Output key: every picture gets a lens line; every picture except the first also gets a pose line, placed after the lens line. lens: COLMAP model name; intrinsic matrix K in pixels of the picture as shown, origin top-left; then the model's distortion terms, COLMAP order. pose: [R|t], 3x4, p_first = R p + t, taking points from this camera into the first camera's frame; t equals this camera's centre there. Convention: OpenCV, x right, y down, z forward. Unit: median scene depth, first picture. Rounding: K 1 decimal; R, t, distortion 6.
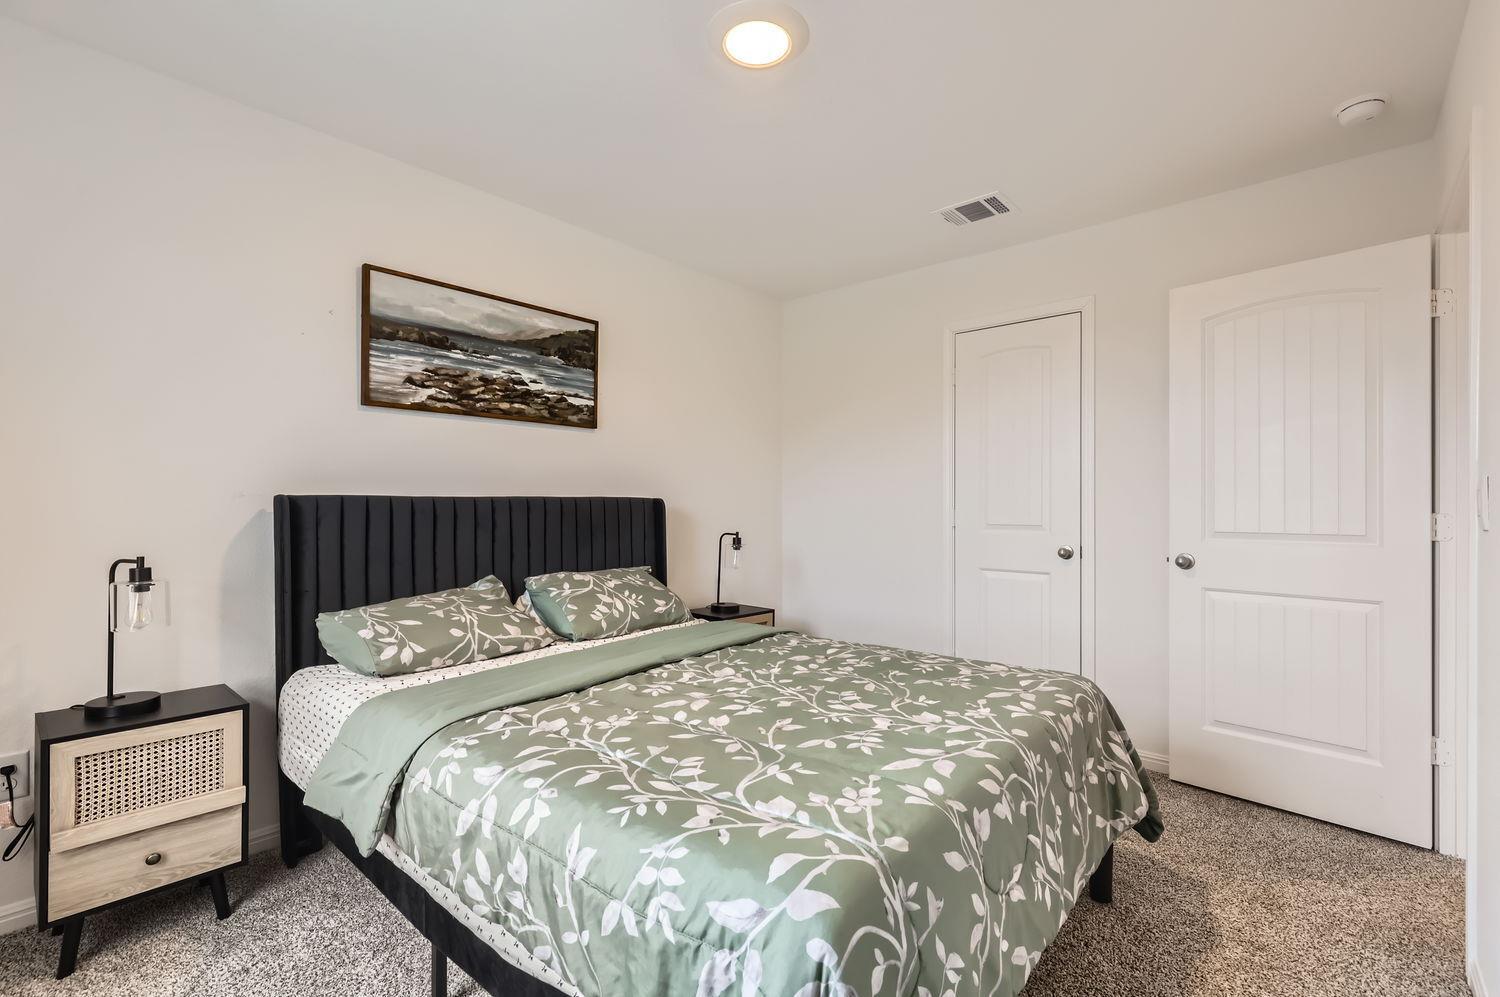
lens RADIAL K [[676.6, 0, 745.6], [0, 676.6, 501.3], [0, 0, 1]] dist [0.008363, -0.002028]
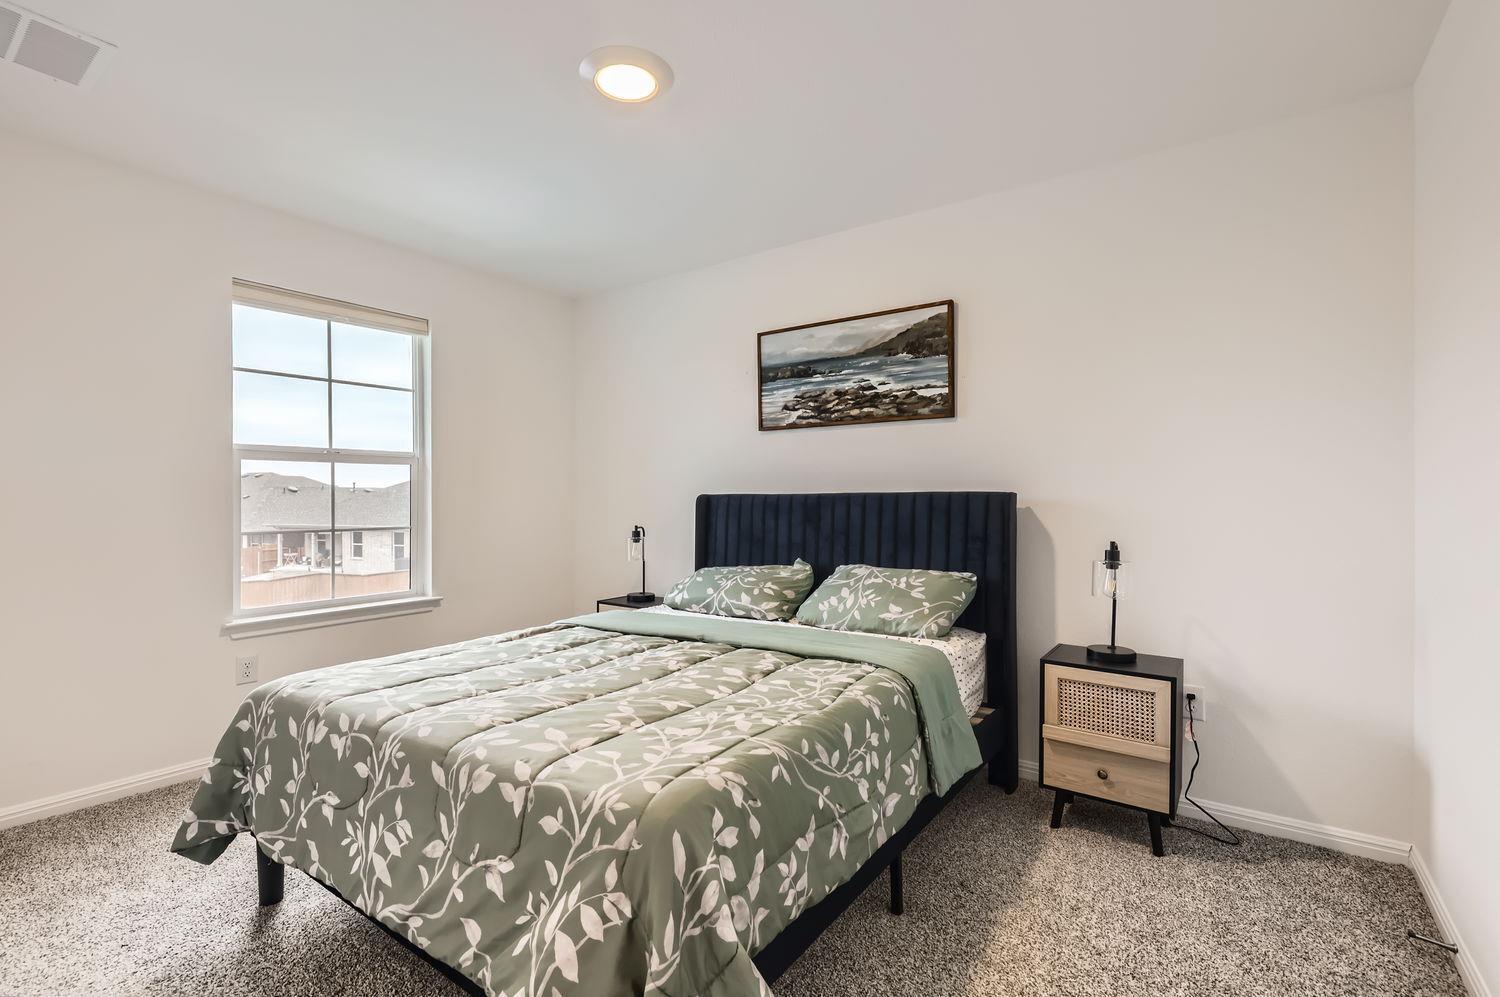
lens RADIAL K [[676.6, 0, 747.9], [0, 676.6, 501.6], [0, 0, 1]] dist [0.008363, -0.002028]
pose [[0.109428, 0.003893, -0.993987, 0.761761], [0.007872, 0.999958, 0.004783, 0.000669], [0.993964, -0.008348, 0.109393, 0.718084]]
